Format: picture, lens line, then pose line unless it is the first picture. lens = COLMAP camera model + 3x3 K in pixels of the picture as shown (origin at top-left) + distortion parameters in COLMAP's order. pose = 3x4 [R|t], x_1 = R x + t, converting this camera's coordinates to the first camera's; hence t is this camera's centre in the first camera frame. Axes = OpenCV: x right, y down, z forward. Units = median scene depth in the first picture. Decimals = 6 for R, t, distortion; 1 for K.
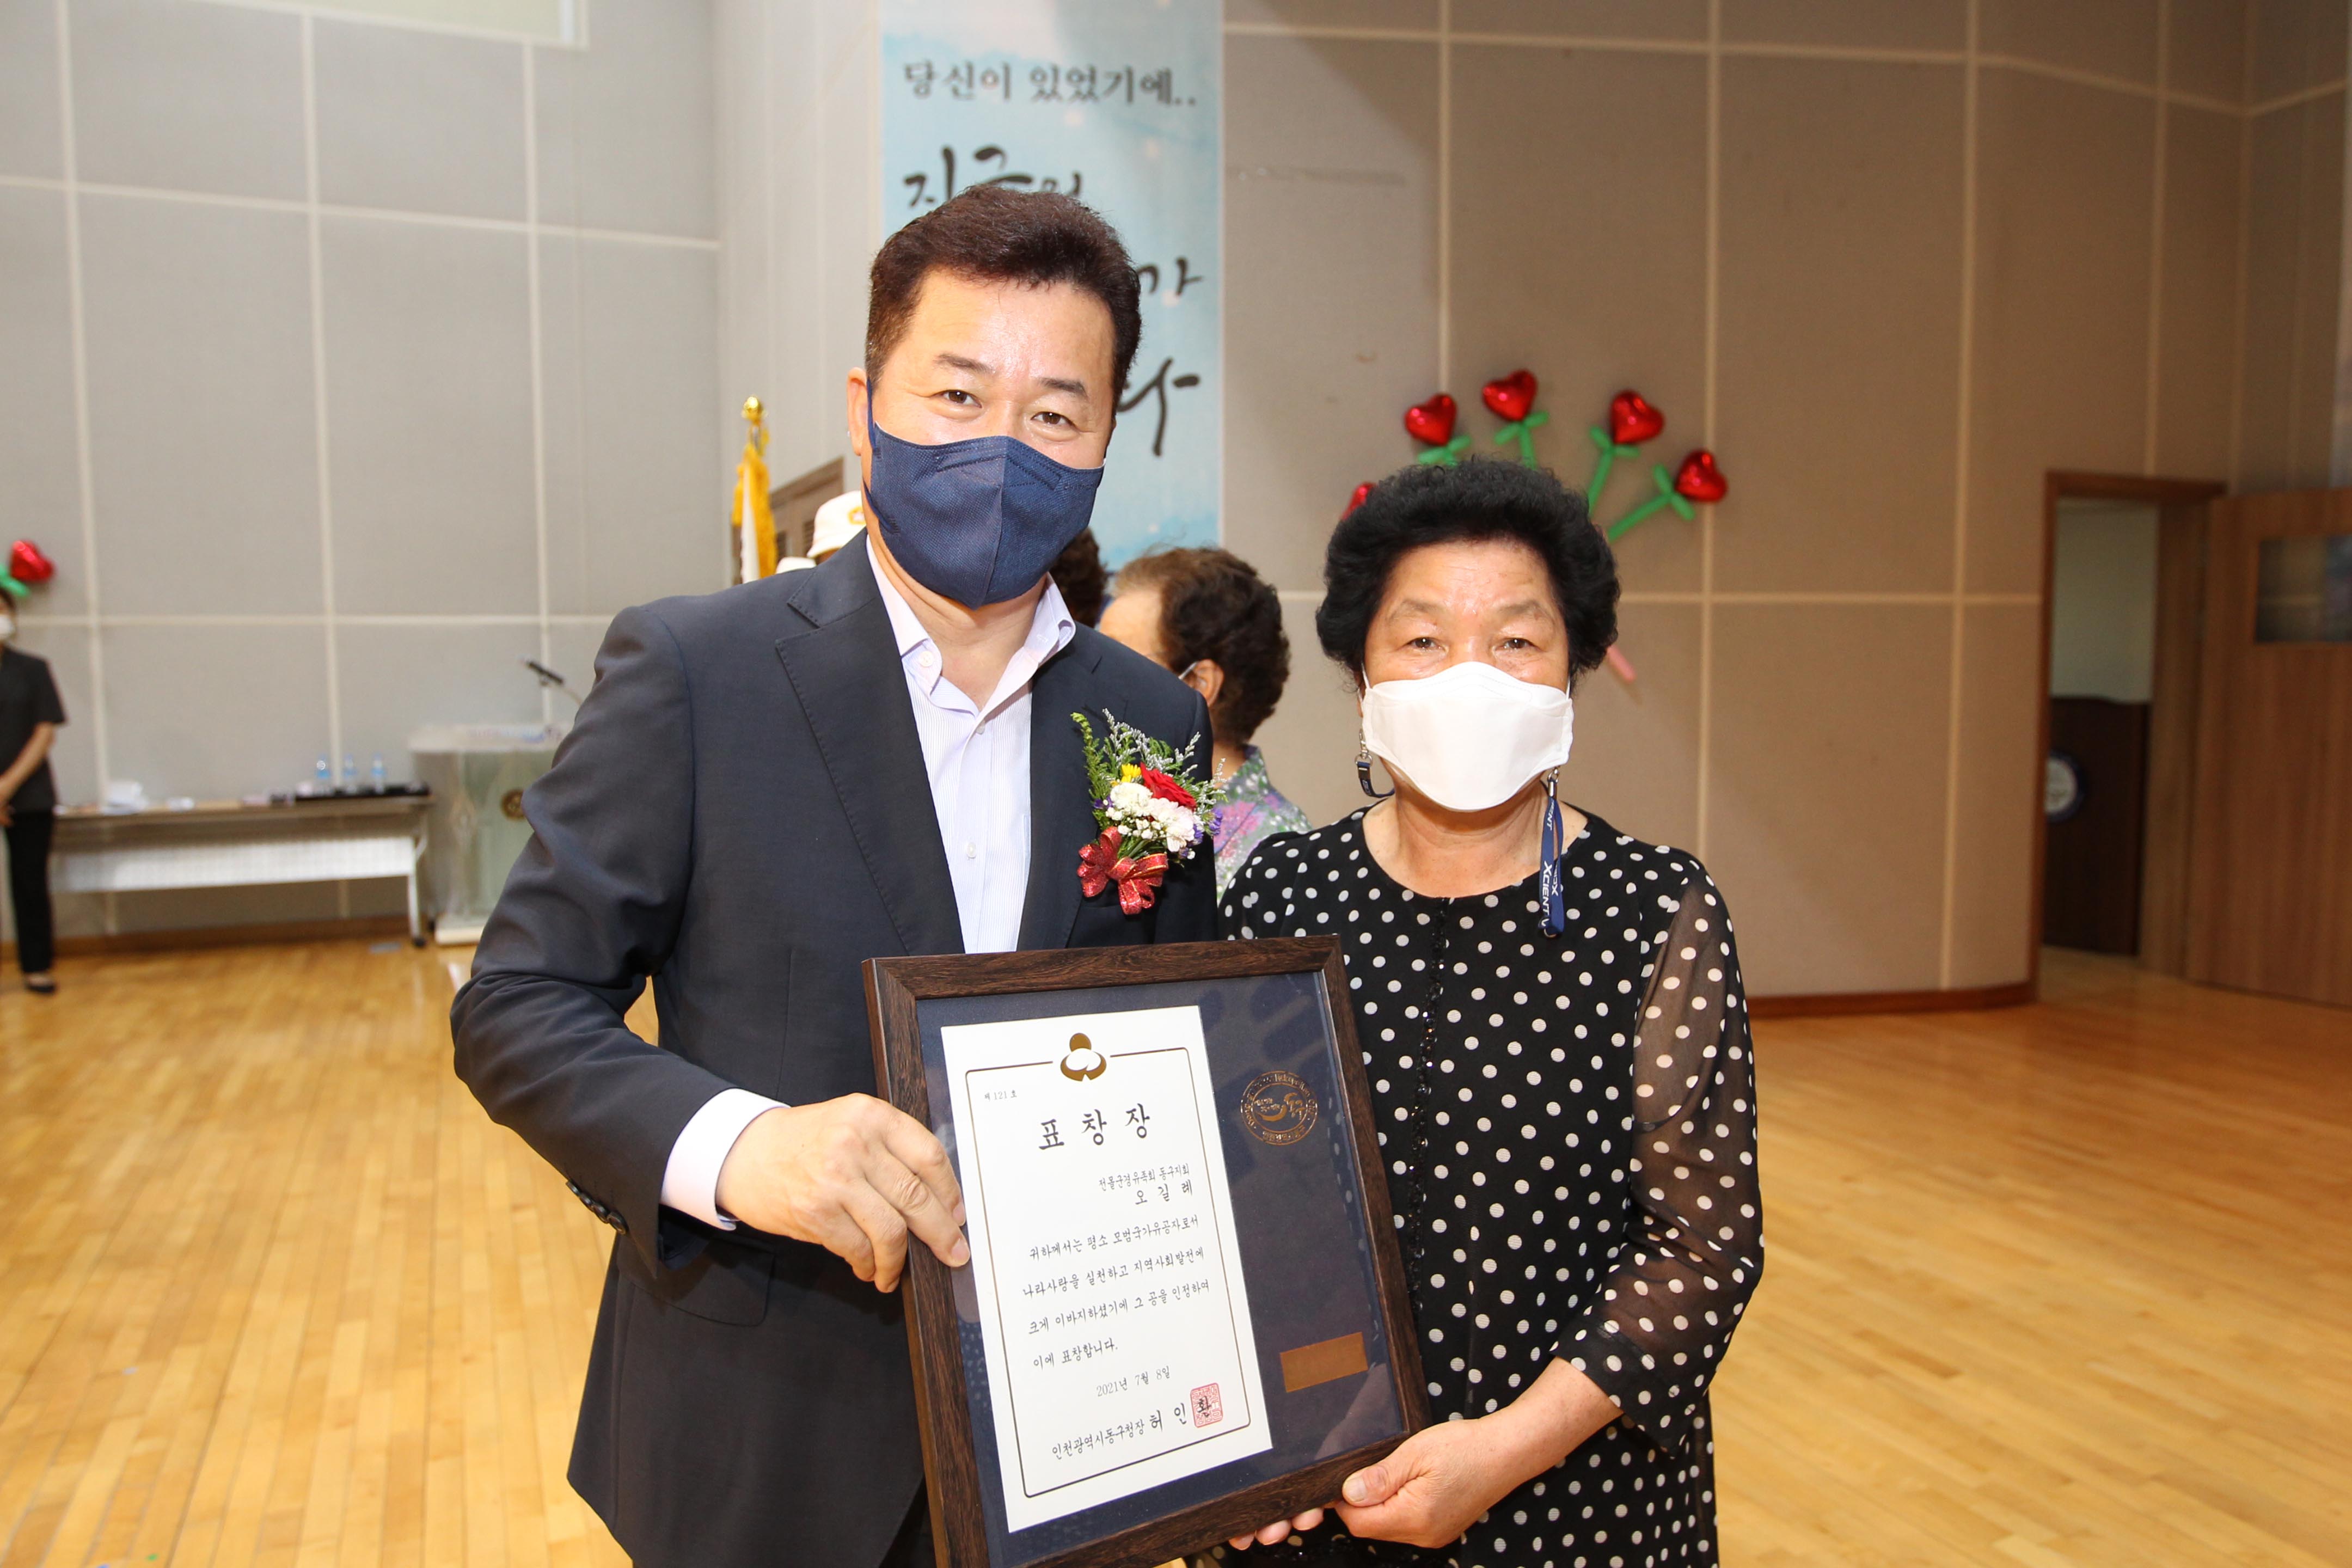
lens RADIAL K [[1554.6, 0, 1161.8], [0, 1554.6, 781.0], [0, 0, 1]] dist [-0.064422, 0.037014]
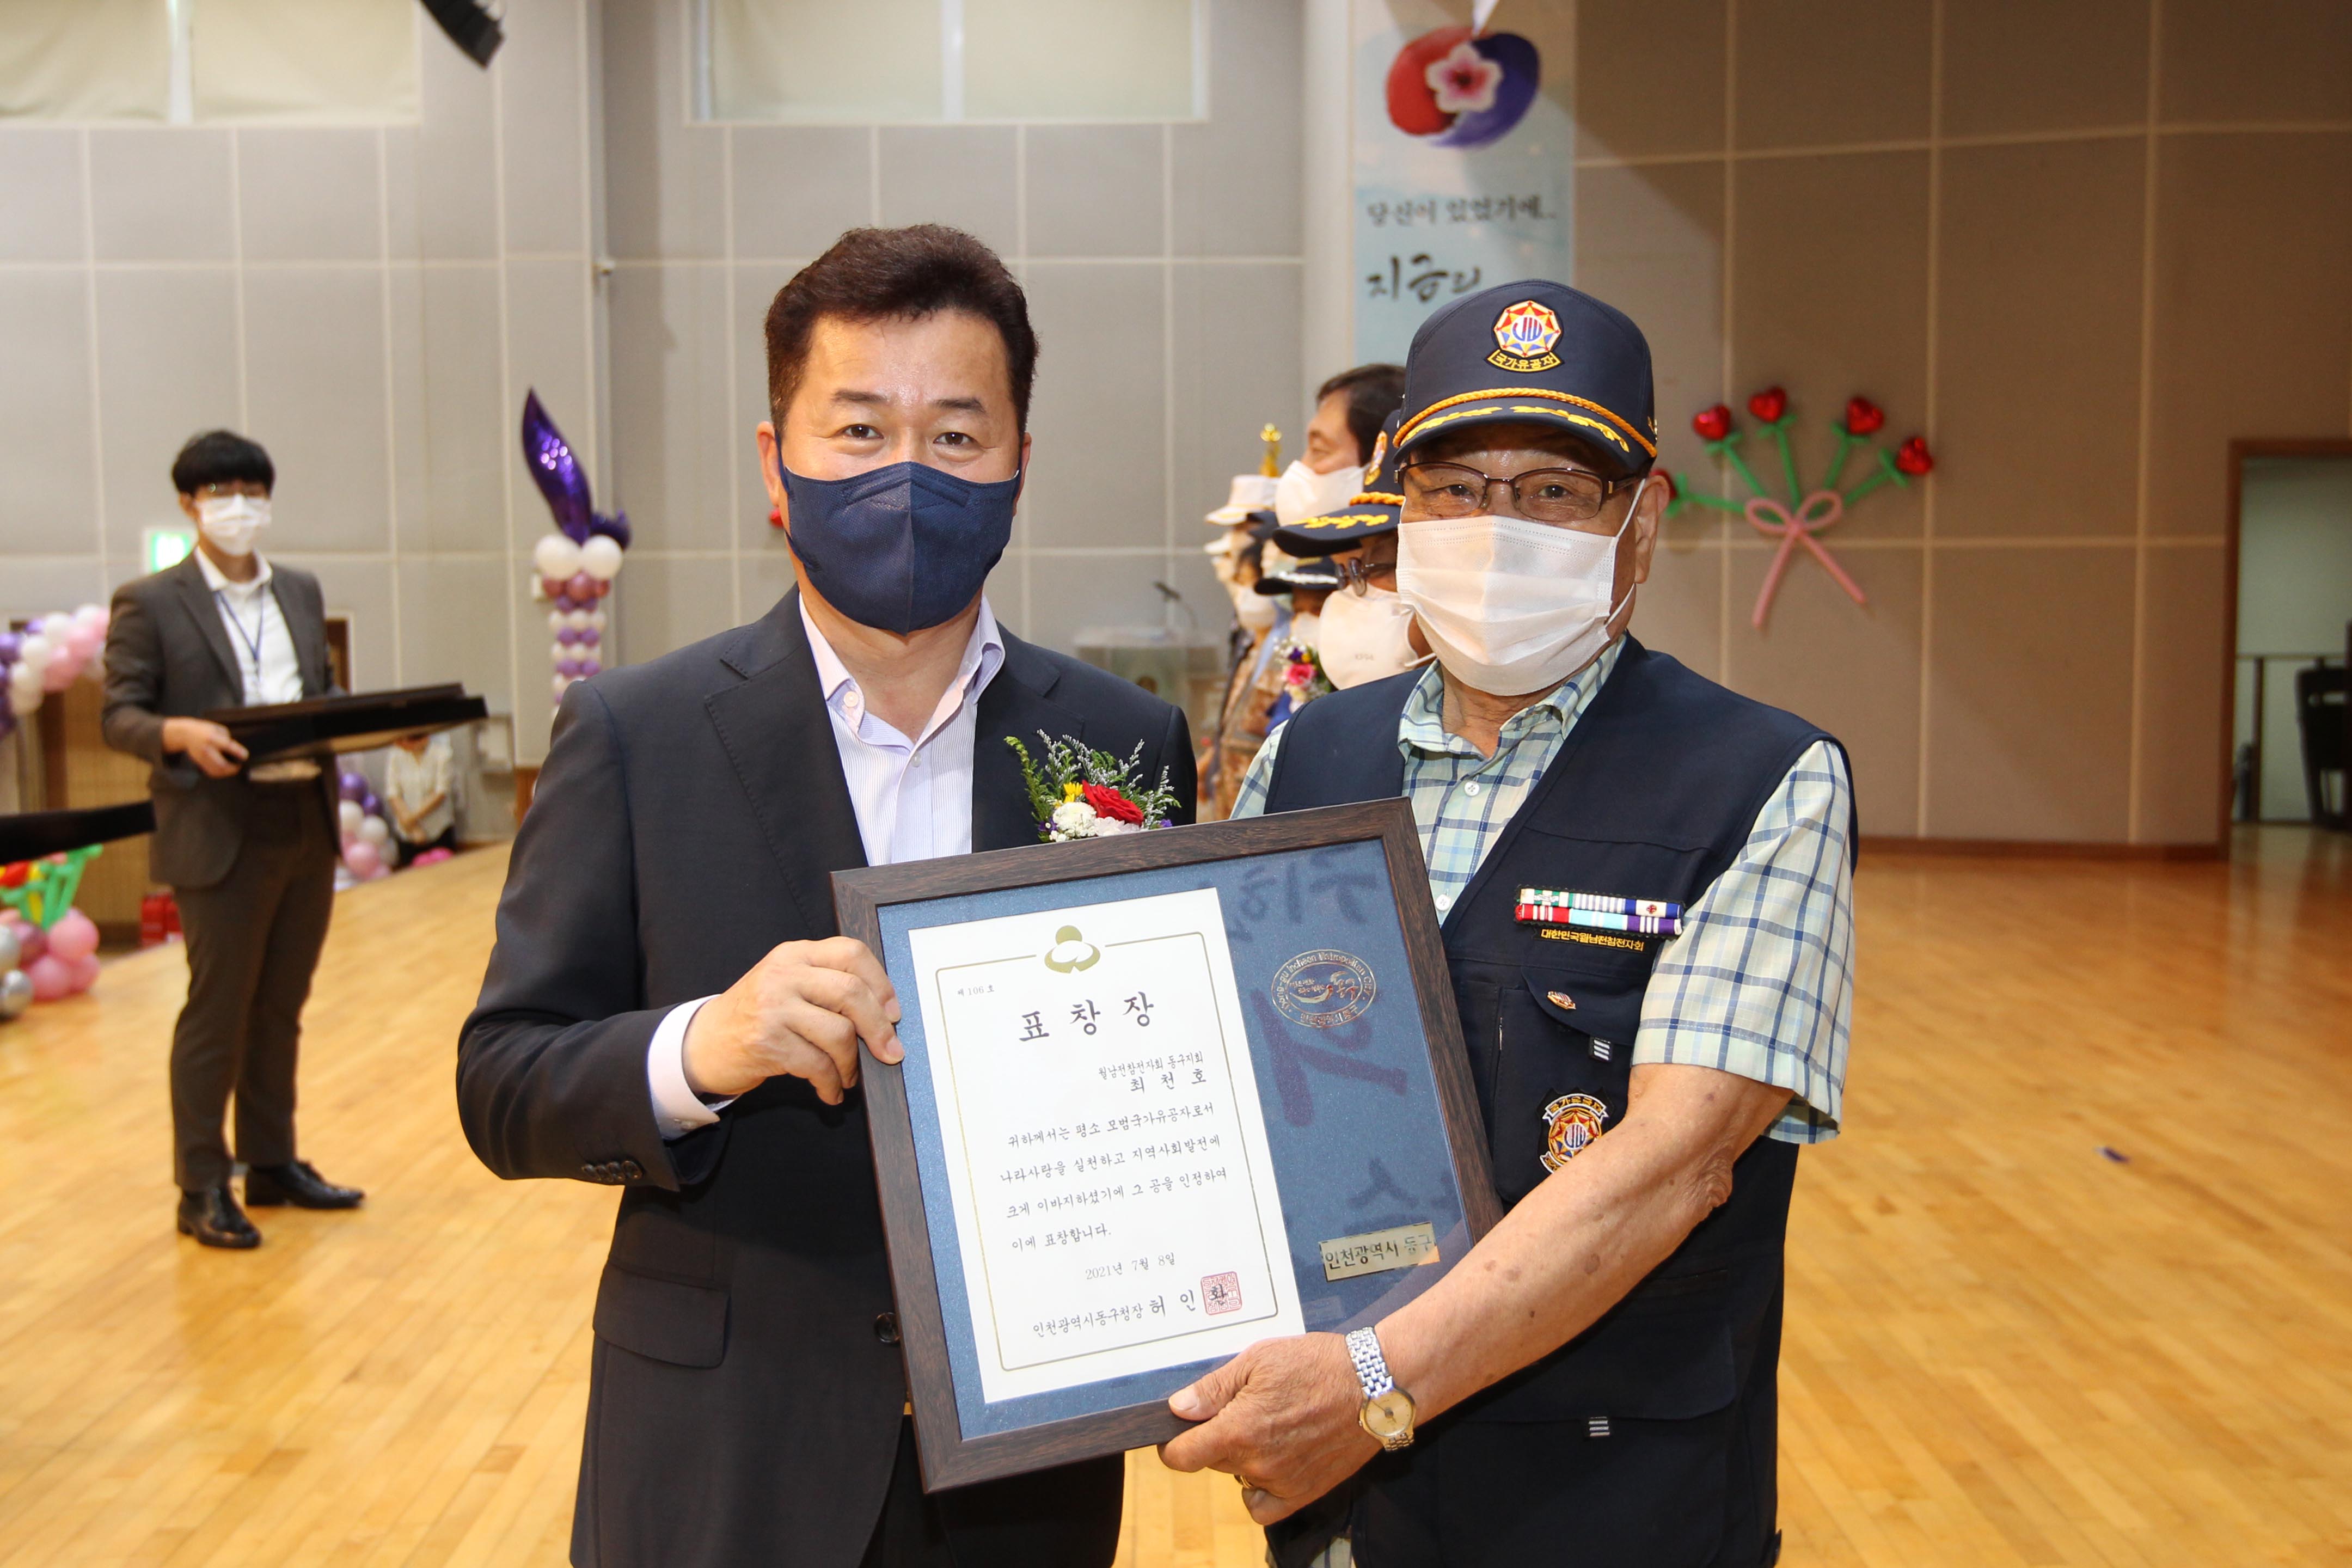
lens RADIAL K [[2128.3, 0, 1216.0], [0, 2128.3, 743.1], [0, 0, 1]] dist [-0.041609, 0.071057]
pose [[0.922037, 0.033095, -0.385685, 0.520971], [-0.031811, 0.999447, 0.009711, 0.063008], [0.385793, 0.003316, 0.922579, -1.016522]]
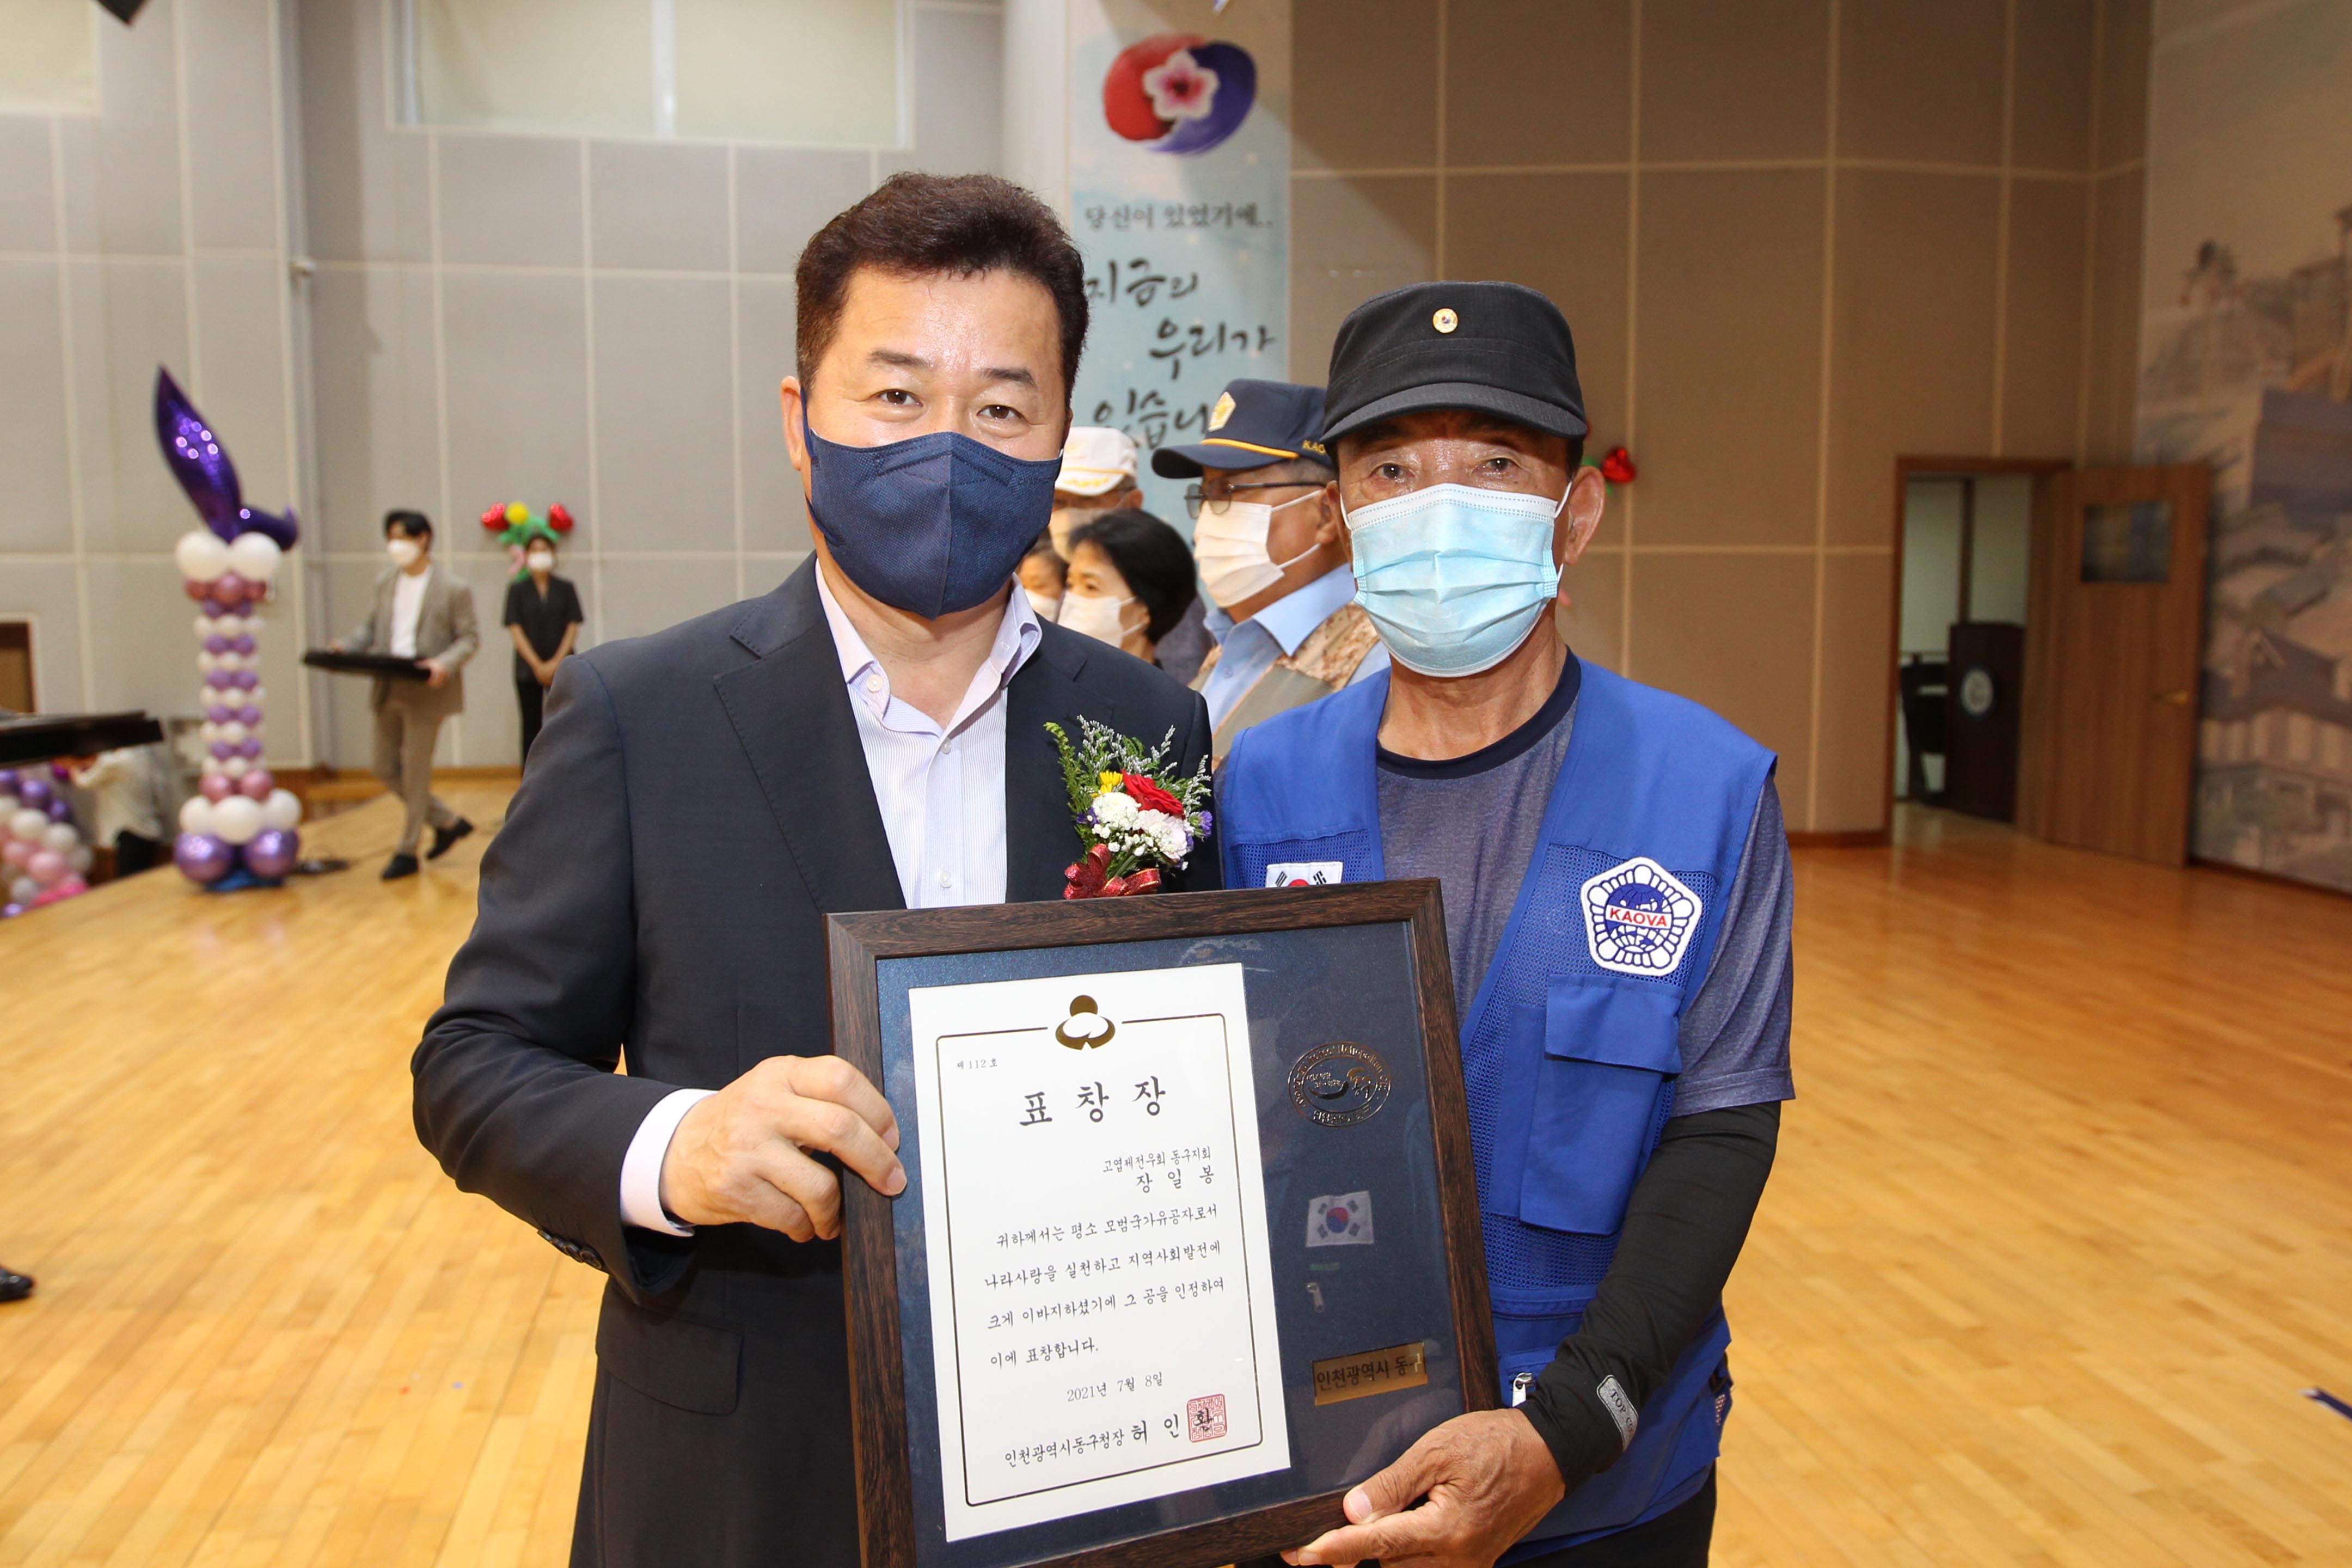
lens RADIAL K [[1575.3, 0, 1195.1], [0, 1575.3, 727.1], [0, 0, 1]] dist [-0.068955, 0.038956]
pose [[0.978299, 0.025690, -0.205600, 0.273429], [-0.022134, 0.999563, 0.019581, 0.028452], [0.206013, -0.014606, 0.978440, -0.531538]]
